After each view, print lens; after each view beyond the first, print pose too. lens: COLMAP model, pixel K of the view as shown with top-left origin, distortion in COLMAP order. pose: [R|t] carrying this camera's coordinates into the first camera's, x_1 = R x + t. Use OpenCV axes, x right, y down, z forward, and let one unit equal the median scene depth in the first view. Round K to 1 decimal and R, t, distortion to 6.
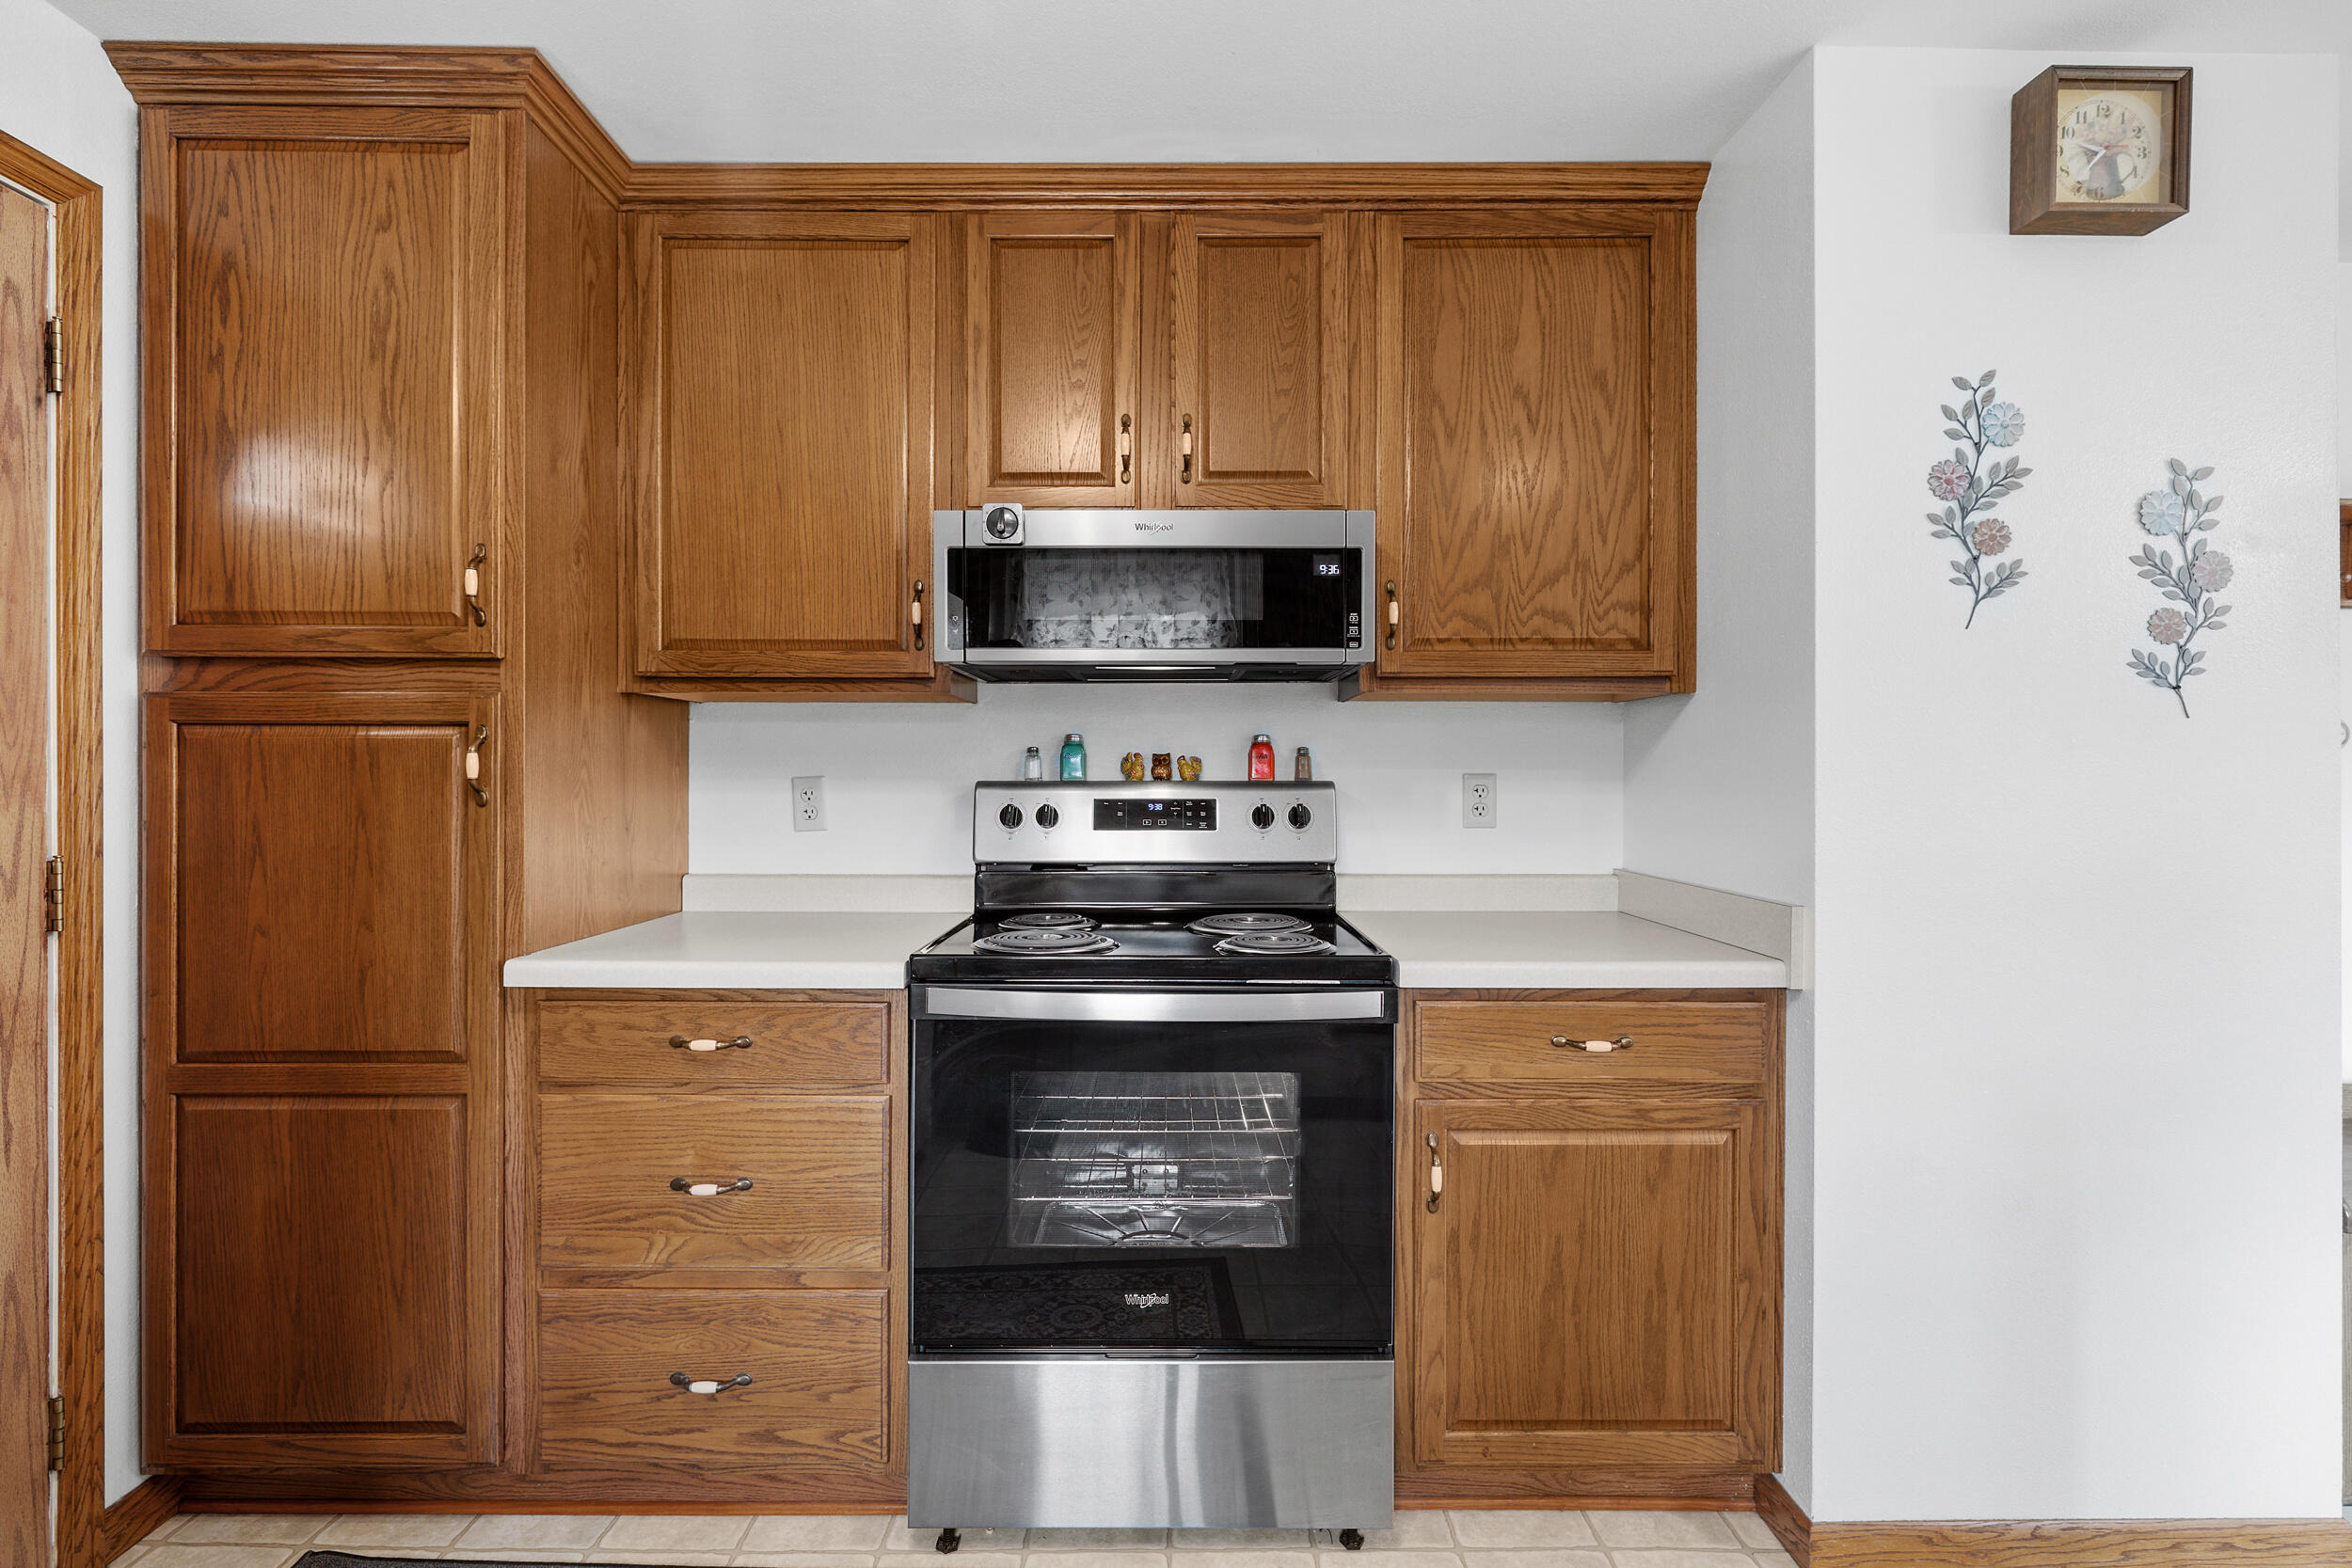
lens RADIAL K [[1049.6, 0, 1169.4], [0, 1049.6, 785.8], [0, 0, 1]] dist [-0.004615, 0.000272]
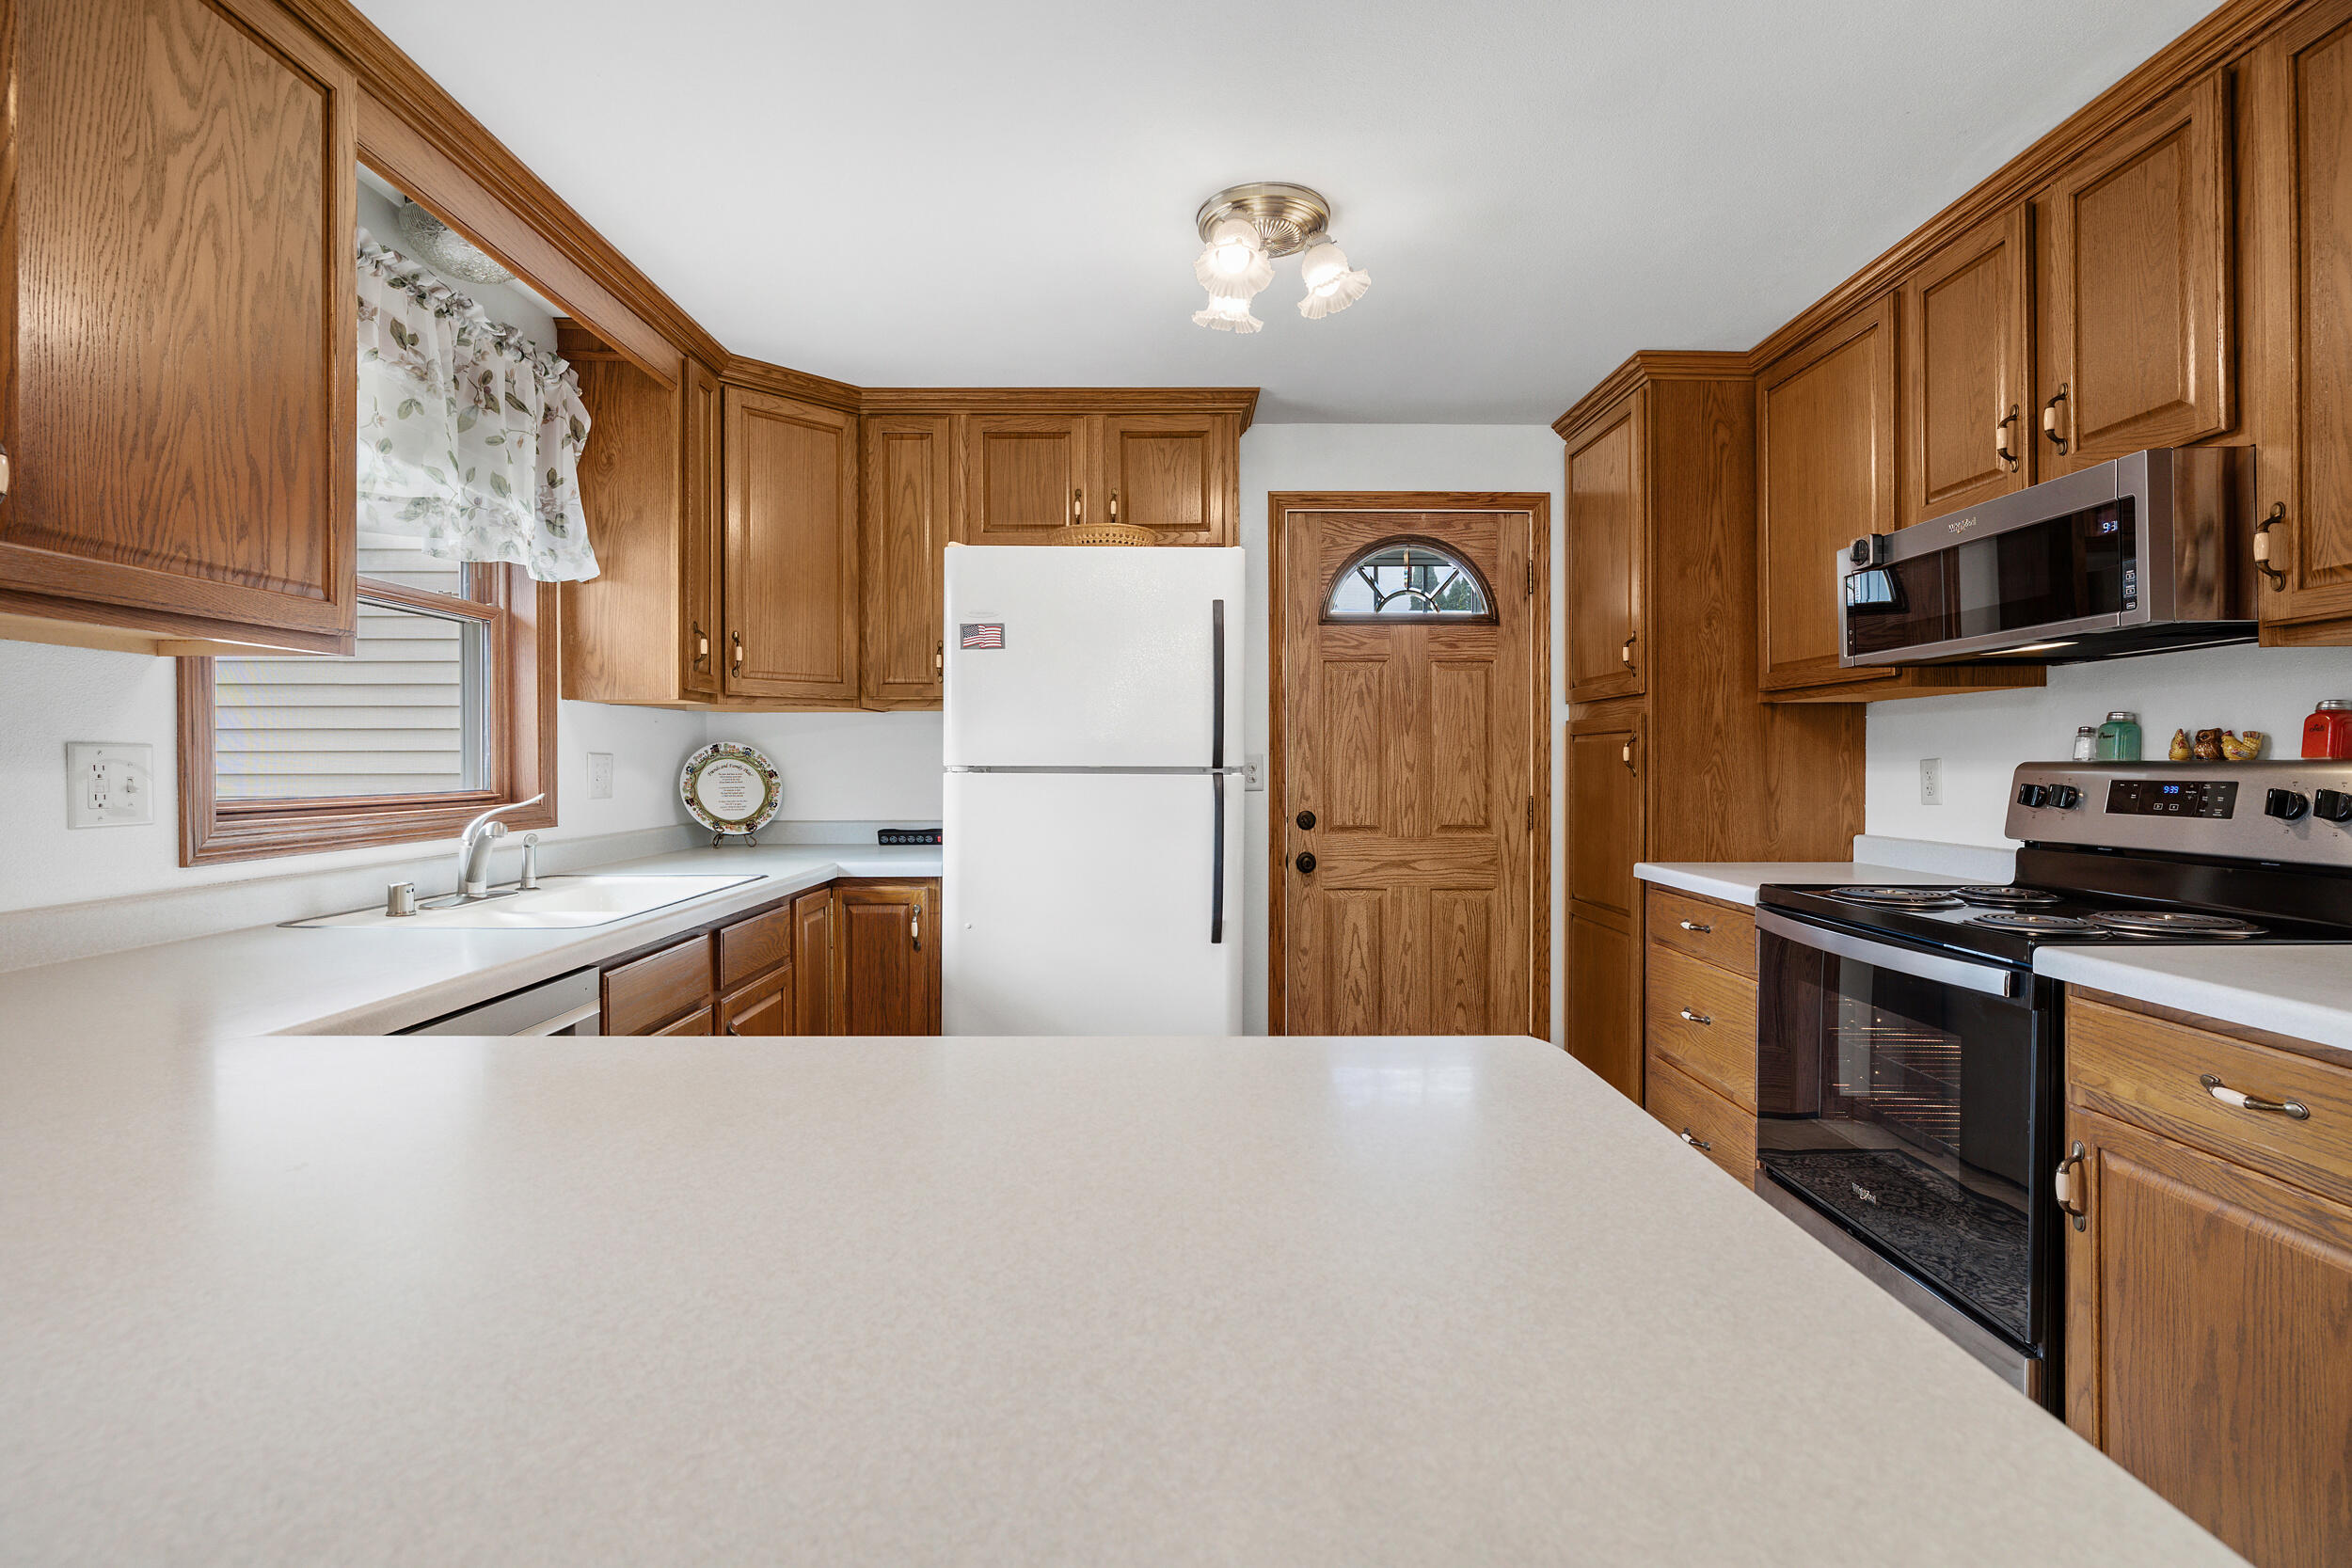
lens RADIAL K [[1049.6, 0, 1169.0], [0, 1049.6, 772.3], [0, 0, 1]] dist [-0.004615, 0.000272]
pose [[-0.005521, 0.005481, -0.999970, 1.098464], [-0.007297, 0.999958, 0.005521, 0.008273], [0.999958, 0.007328, -0.005481, 0.196791]]
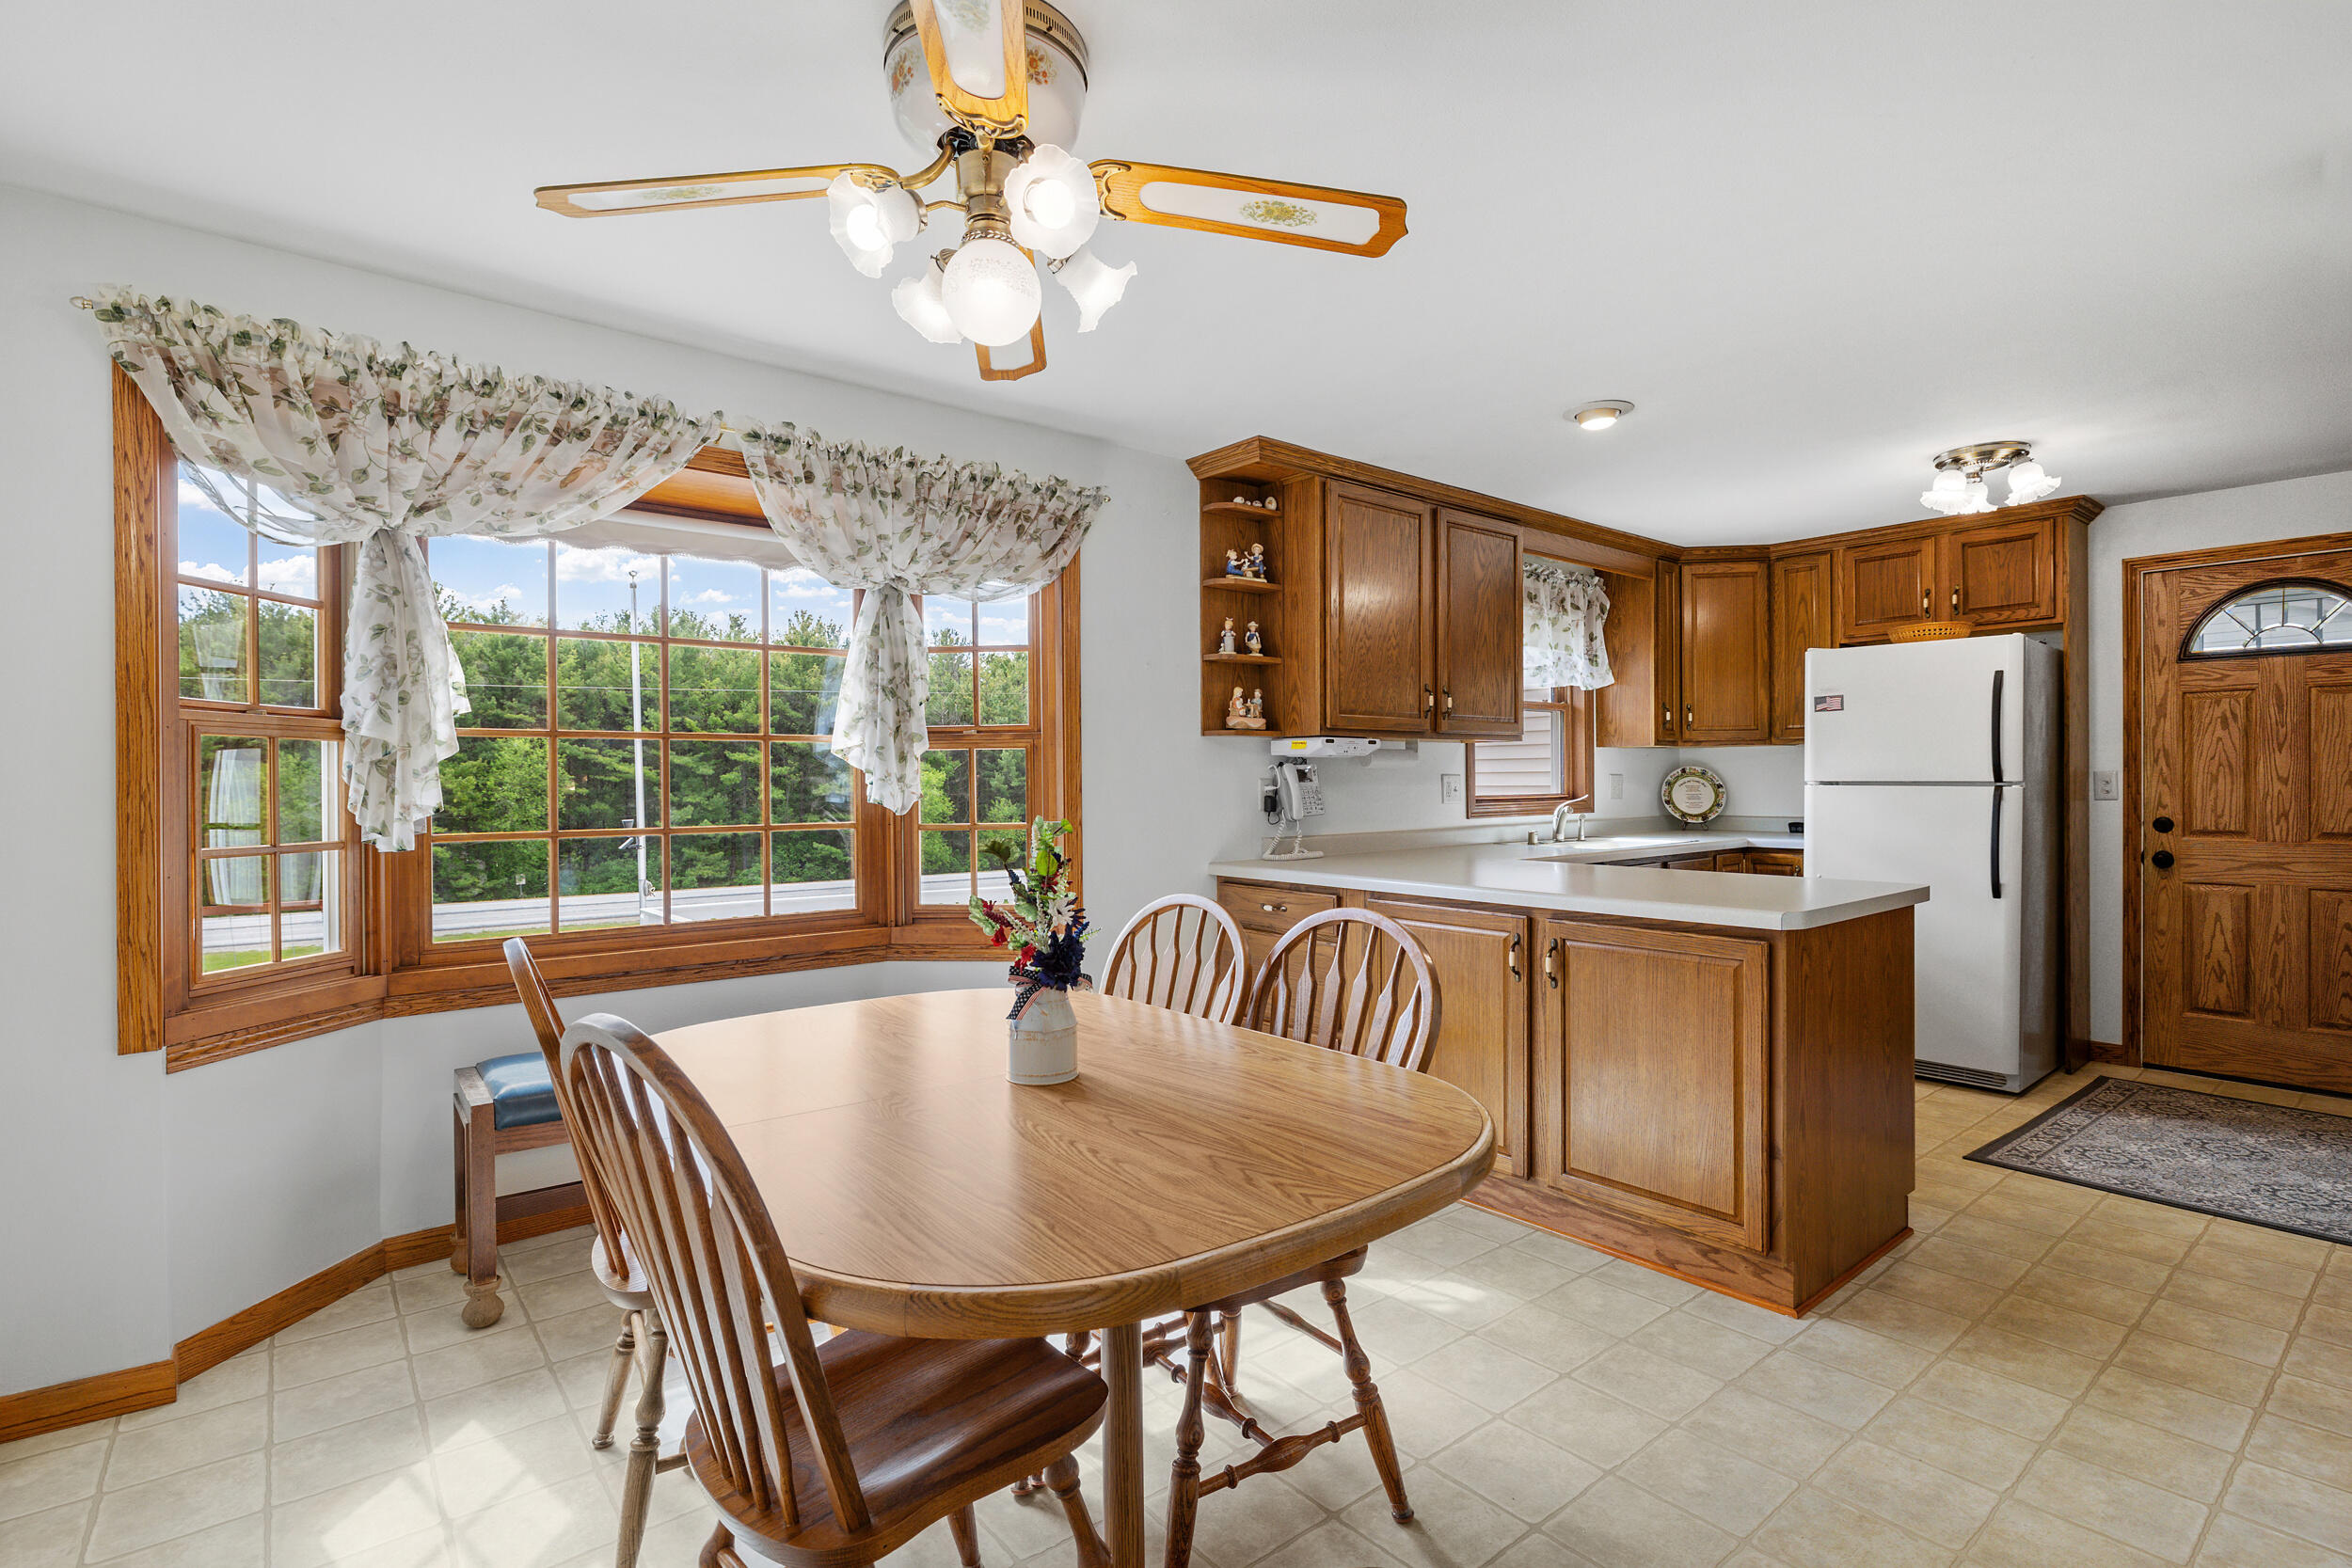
lens RADIAL K [[1100.1, 0, 1164.3], [0, 1100.1, 784.7], [0, 0, 1]] dist [-0.005691, -0.000637]
pose [[-0.787188, 0.007915, -0.616662, 2.507465], [0.000731, 0.999929, 0.011903, -0.015470], [0.616713, 0.008919, -0.787138, 1.028896]]
